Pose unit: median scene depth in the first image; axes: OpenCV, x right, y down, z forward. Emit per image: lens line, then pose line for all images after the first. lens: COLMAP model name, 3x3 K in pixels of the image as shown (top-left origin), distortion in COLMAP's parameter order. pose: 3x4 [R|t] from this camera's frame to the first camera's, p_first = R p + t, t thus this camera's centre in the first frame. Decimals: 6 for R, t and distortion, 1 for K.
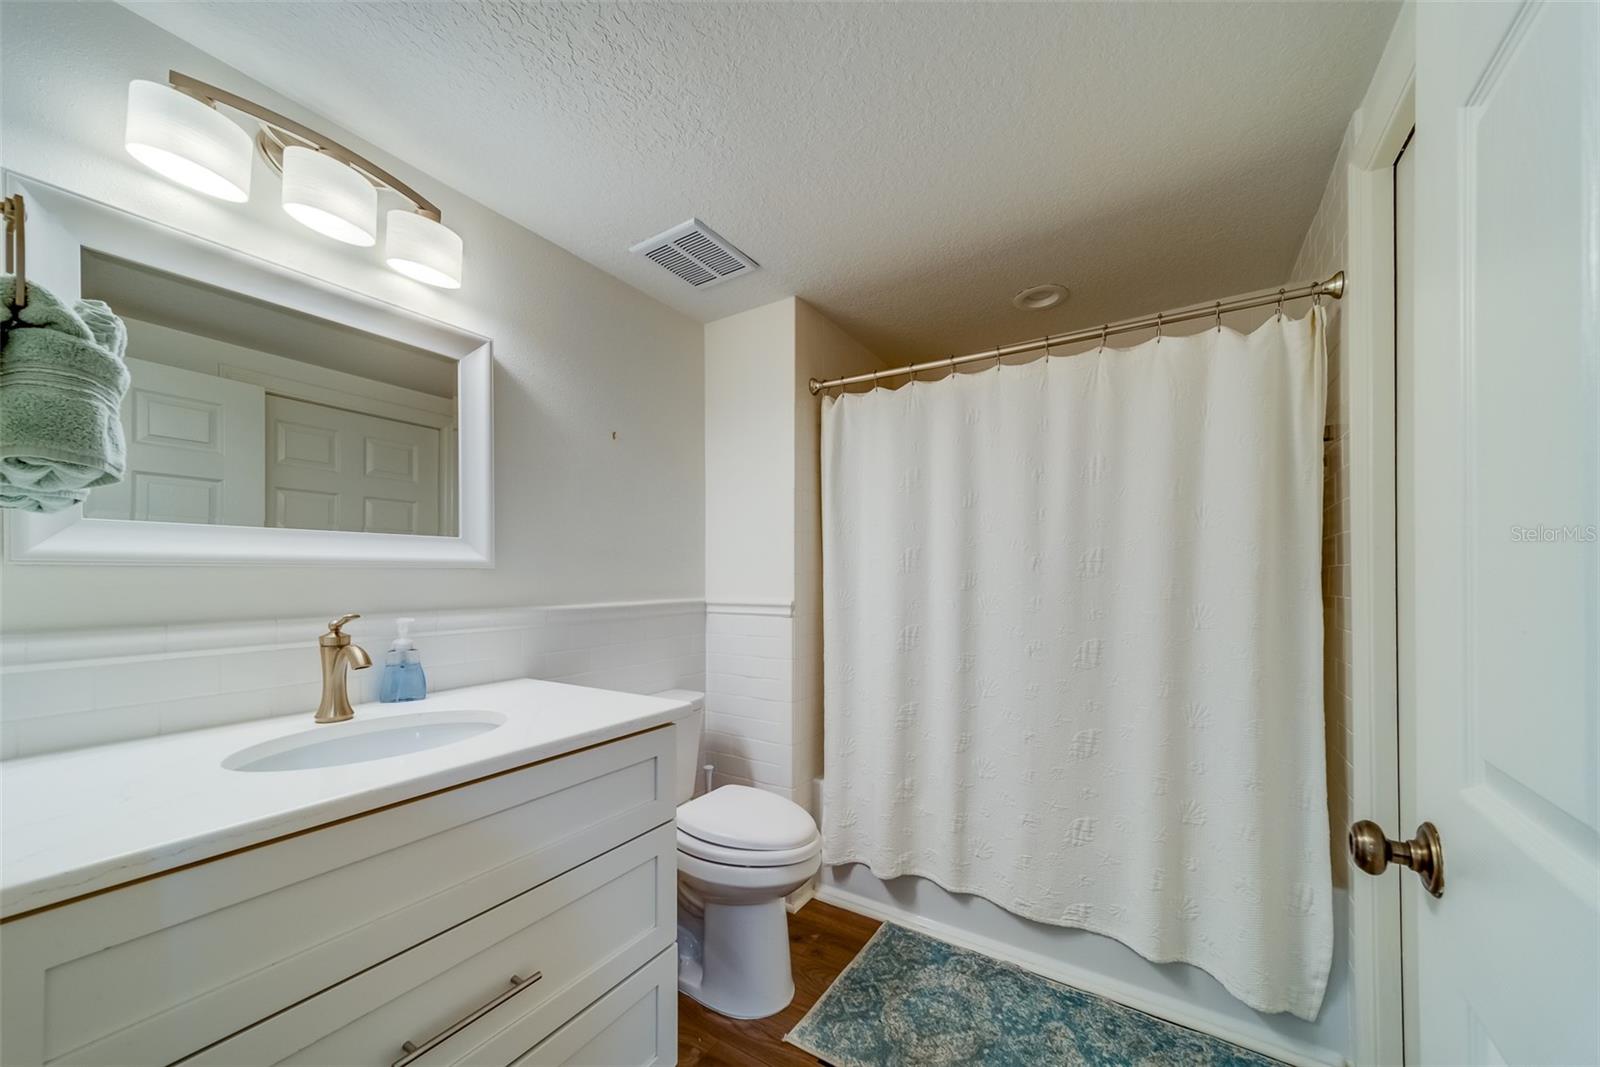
lens RADIAL K [[580.7, 0, 798.6], [0, 580.7, 582.0], [0, 0, 1]] dist [0.008513, -0.000764]
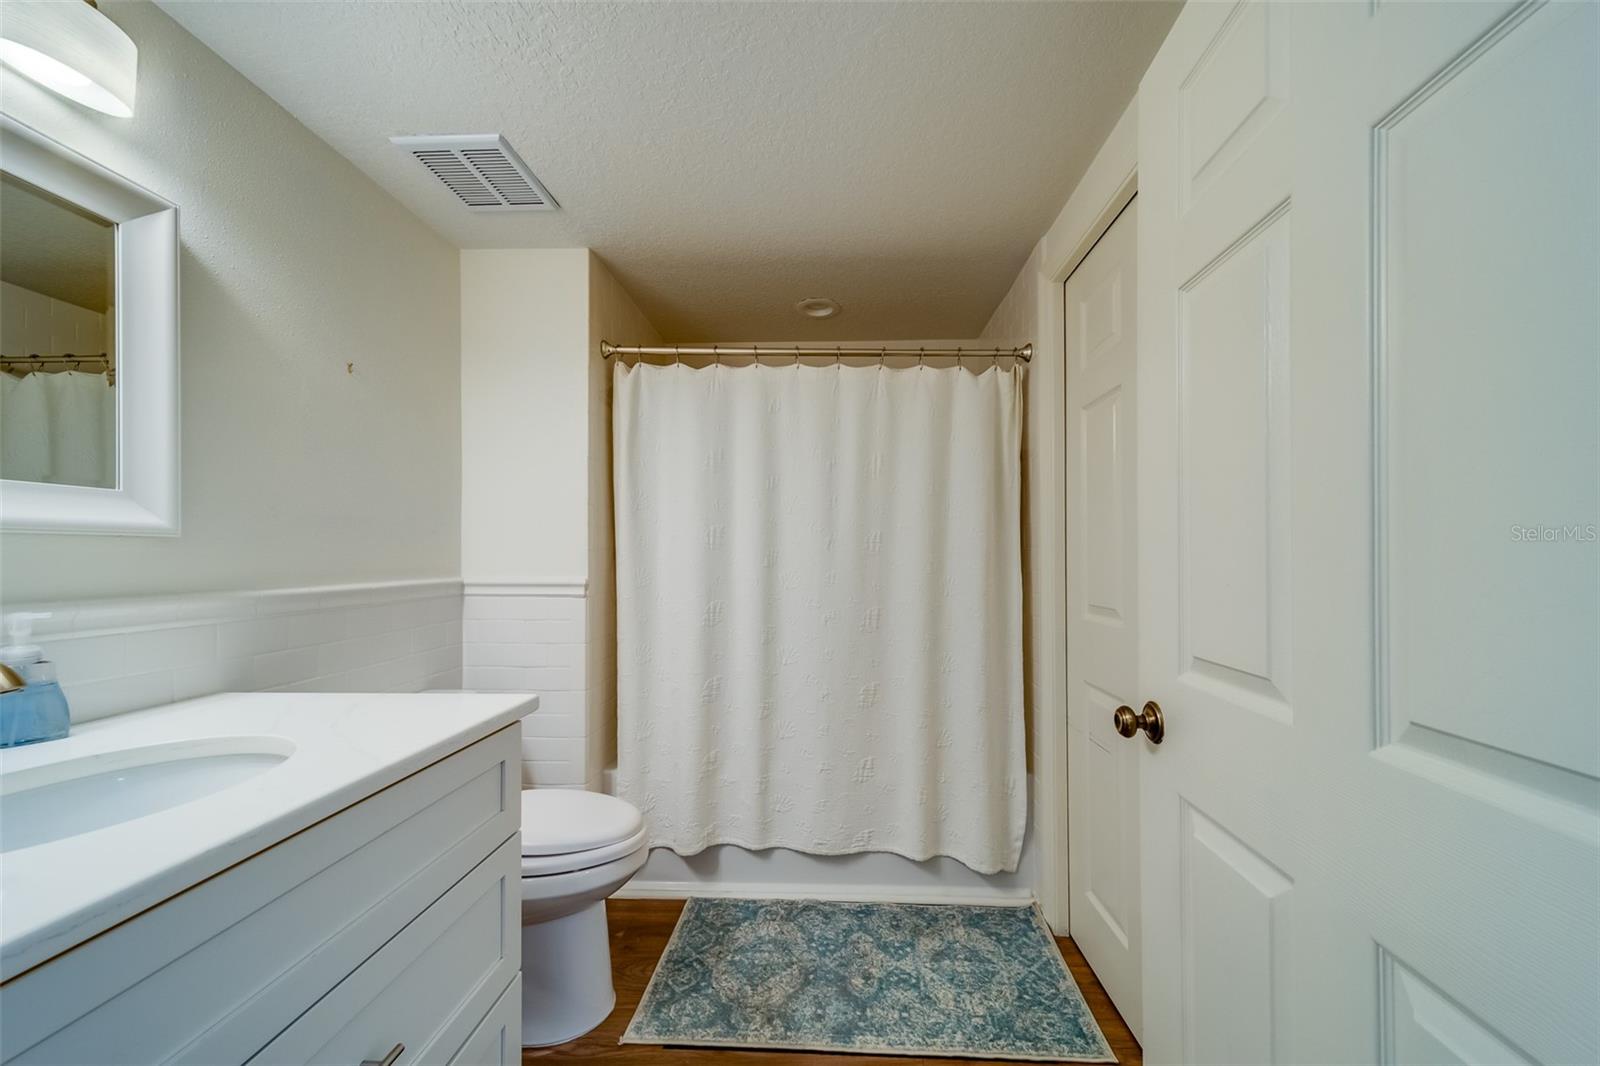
lens RADIAL K [[580.7, 0, 843.9], [0, 580.7, 559.5], [0, 0, 1]] dist [0.008513, -0.000764]
pose [[0.862649, 0.002854, 0.505796, -0.162771], [-0.002300, 0.999996, -0.001720, 0.002176], [-0.505799, 0.000320, 0.862652, 0.000574]]
